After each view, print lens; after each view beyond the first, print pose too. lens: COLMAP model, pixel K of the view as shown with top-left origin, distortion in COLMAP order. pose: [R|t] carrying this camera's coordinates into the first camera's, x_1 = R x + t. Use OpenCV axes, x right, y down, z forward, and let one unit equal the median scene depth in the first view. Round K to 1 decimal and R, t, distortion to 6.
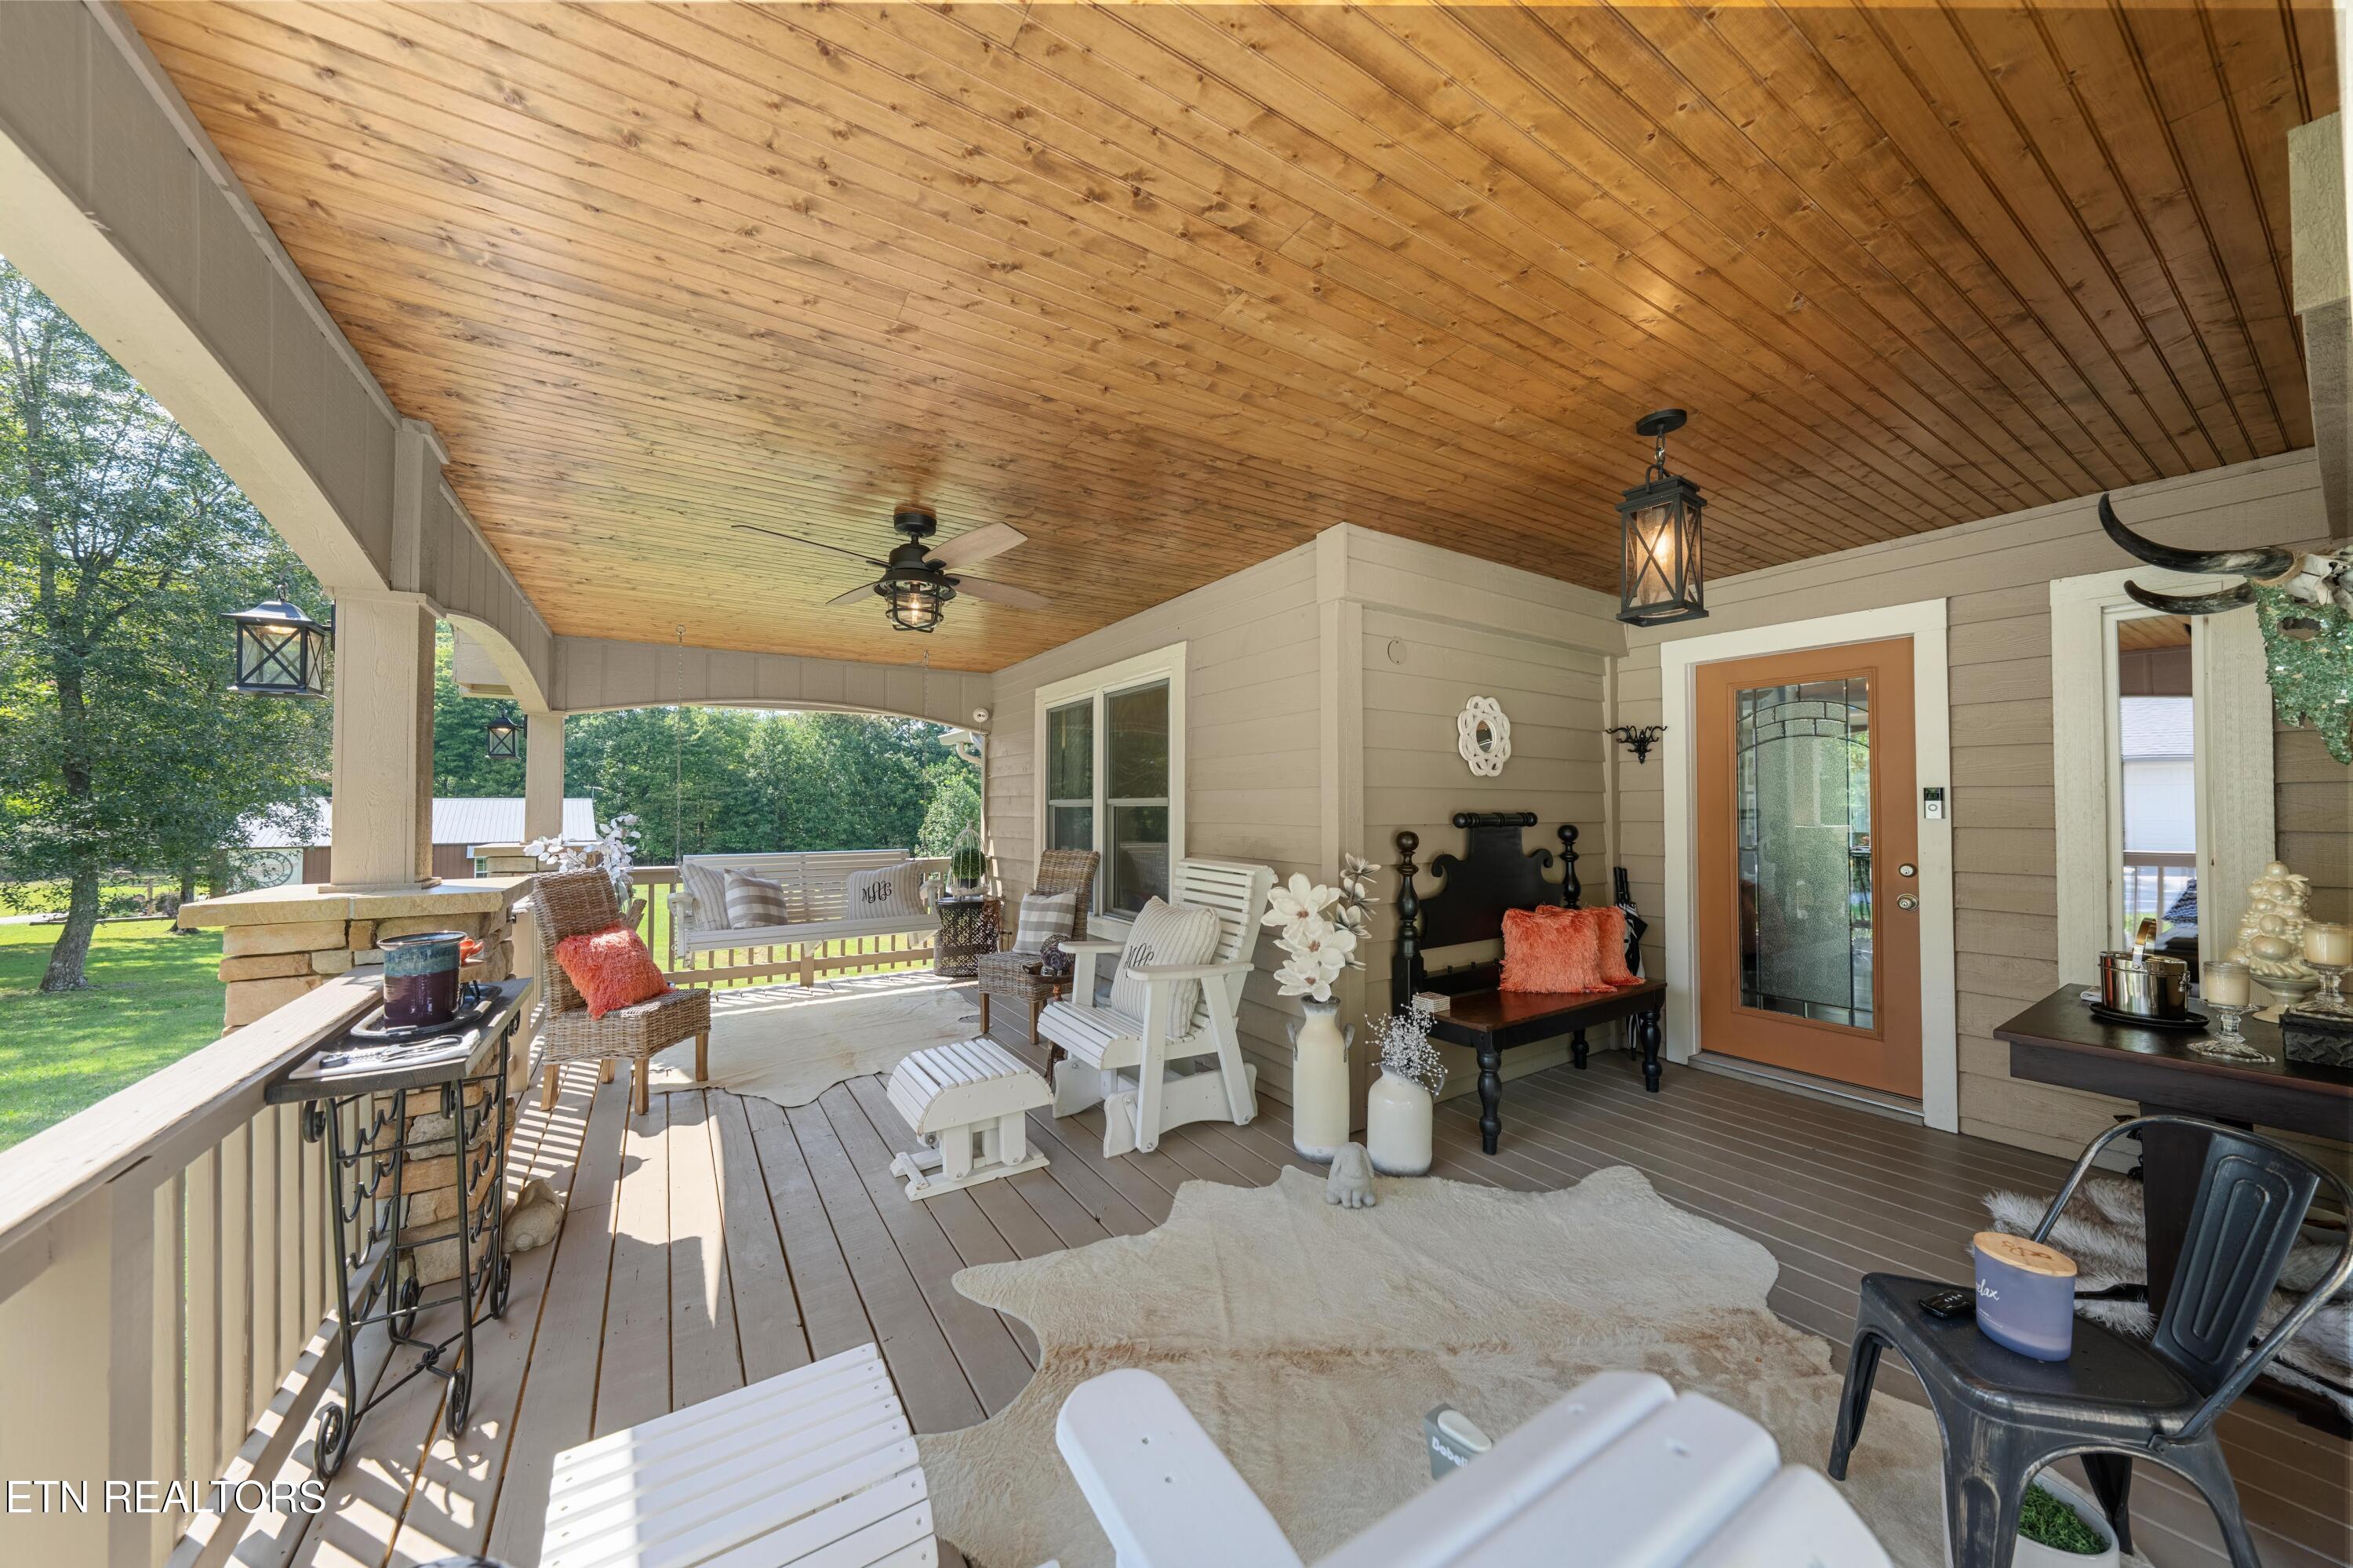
lens RADIAL K [[804.9, 0, 1175.0], [0, 804.9, 790.0], [0, 0, 1]] dist [-0.002431, 0.000875]
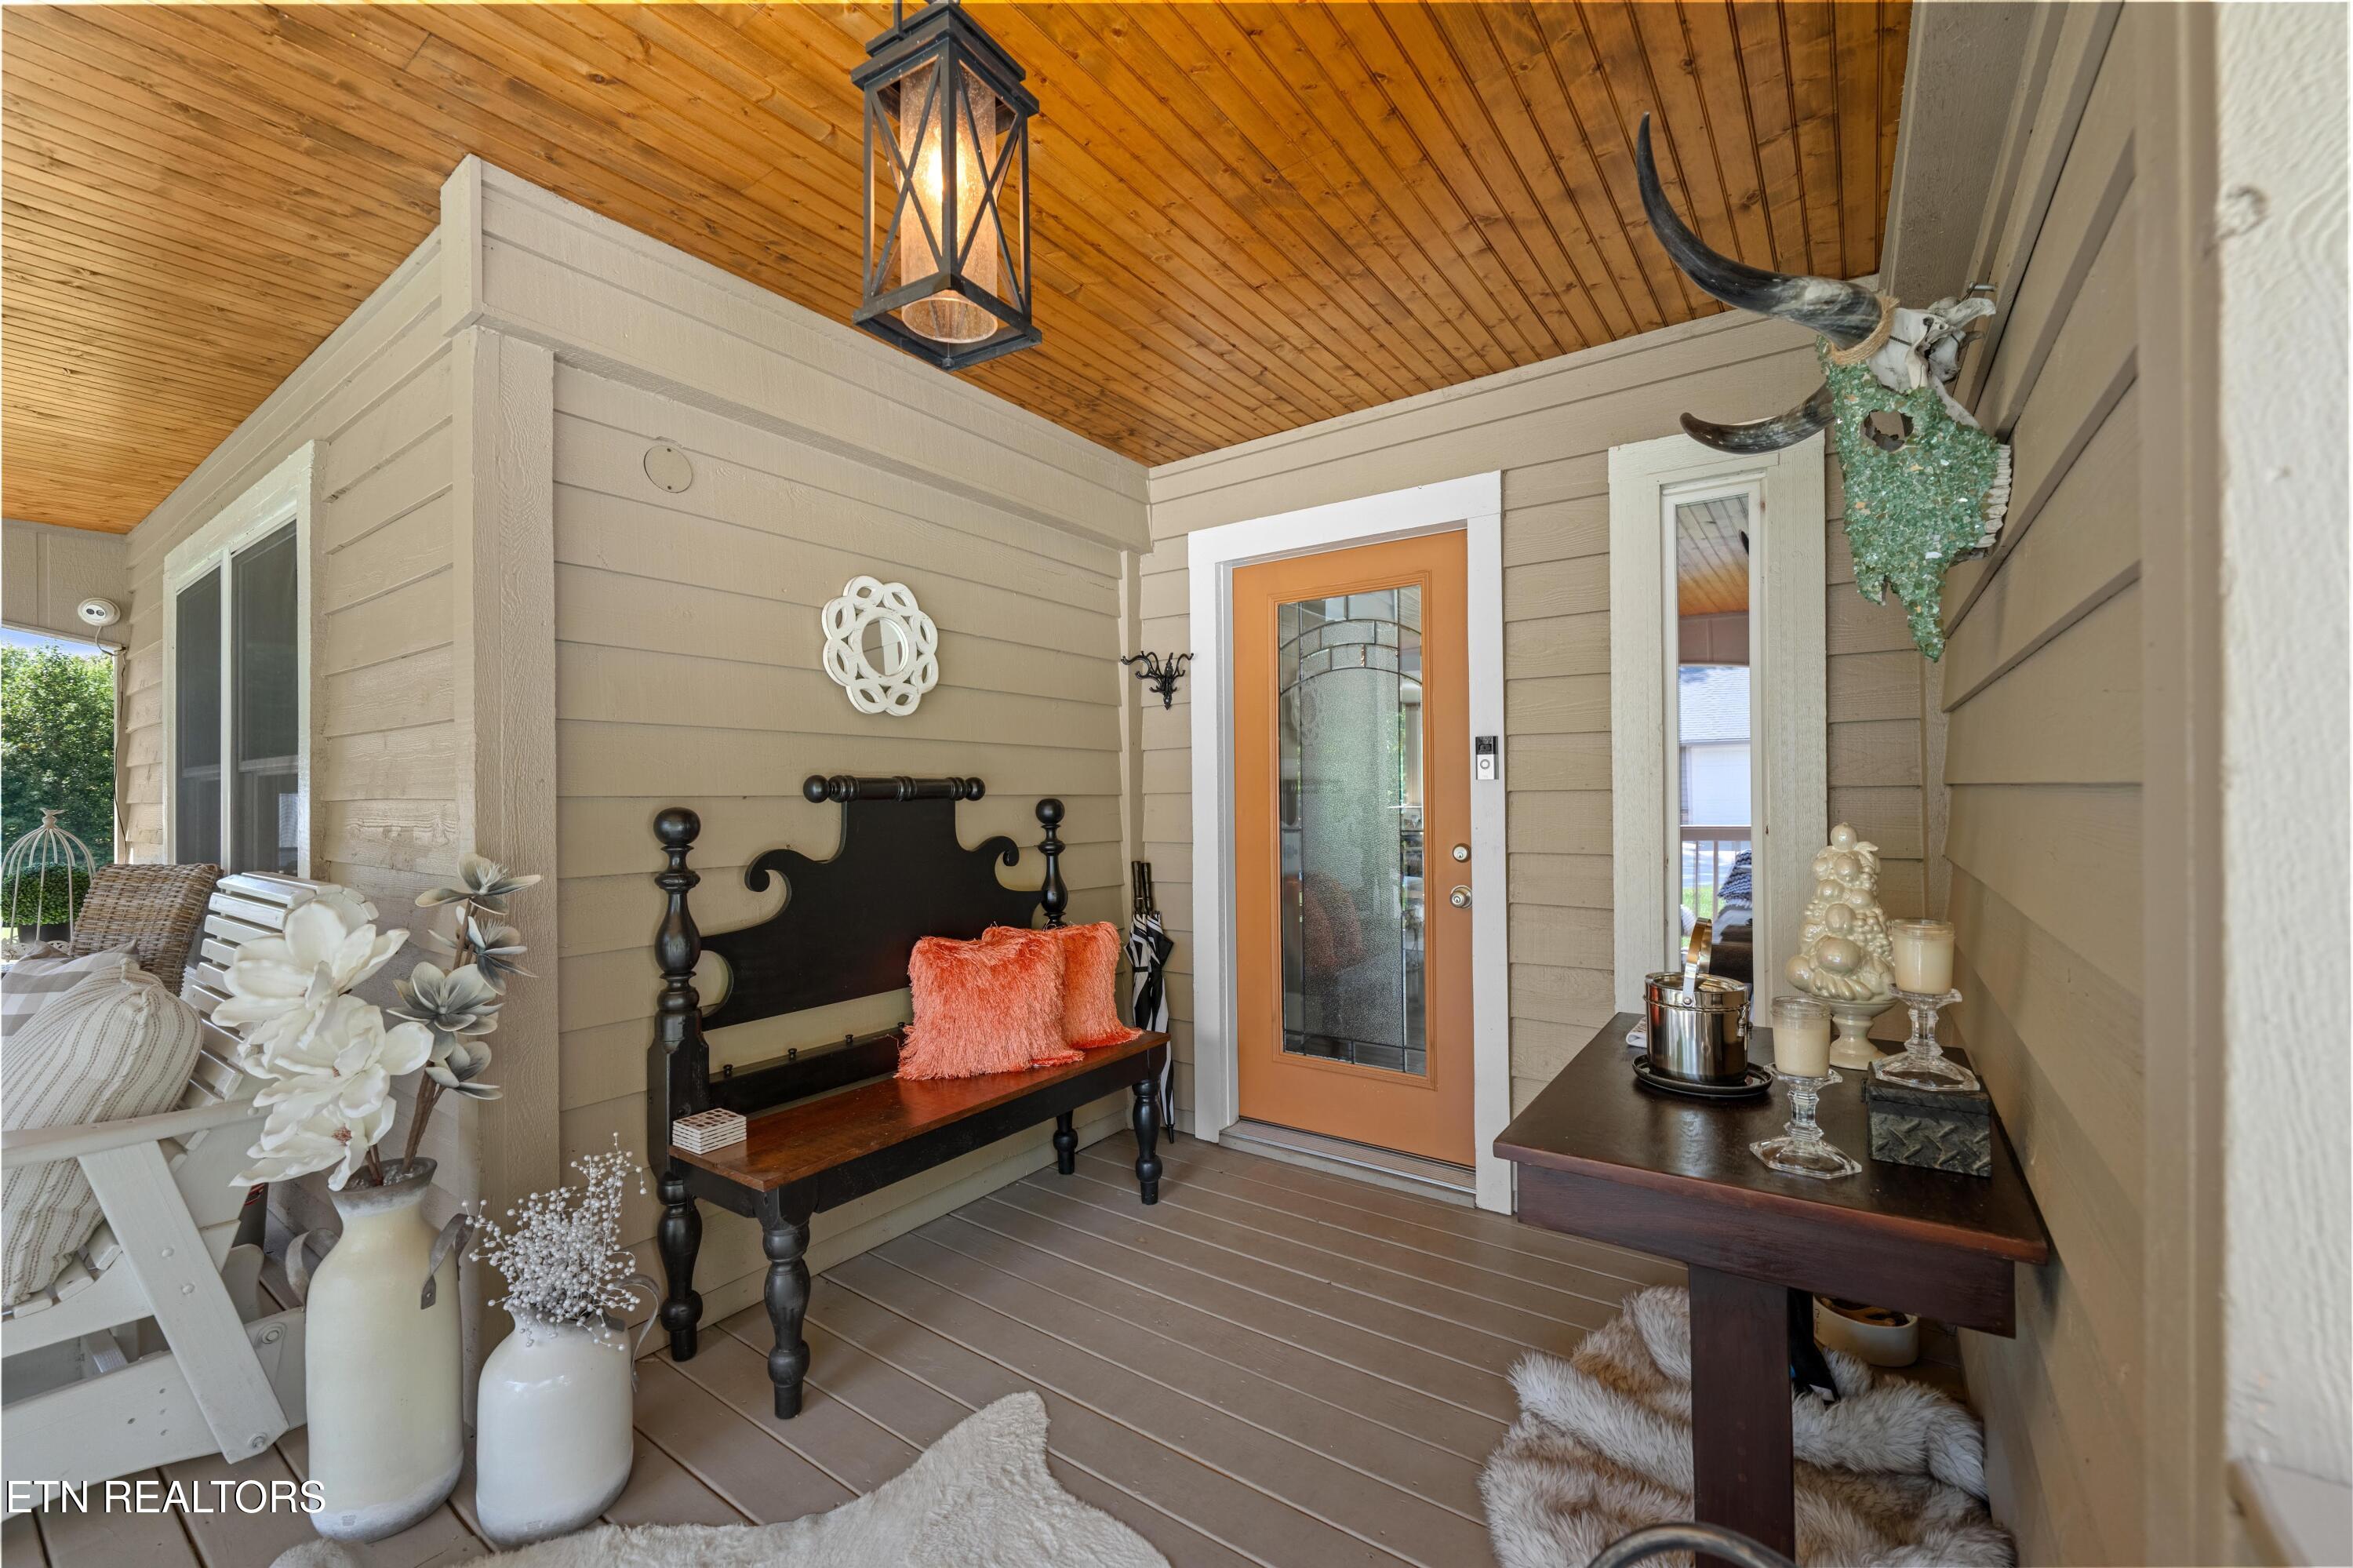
lens RADIAL K [[961.6, 0, 1176.5], [0, 961.6, 788.9], [0, 0, 1]] dist [0.002633, -0.000132]
pose [[0.930512, -0.005645, 0.366218, 0.345923], [0.001322, 0.999926, 0.012053, 0.030635], [-0.366259, -0.010732, 0.930451, 0.282135]]
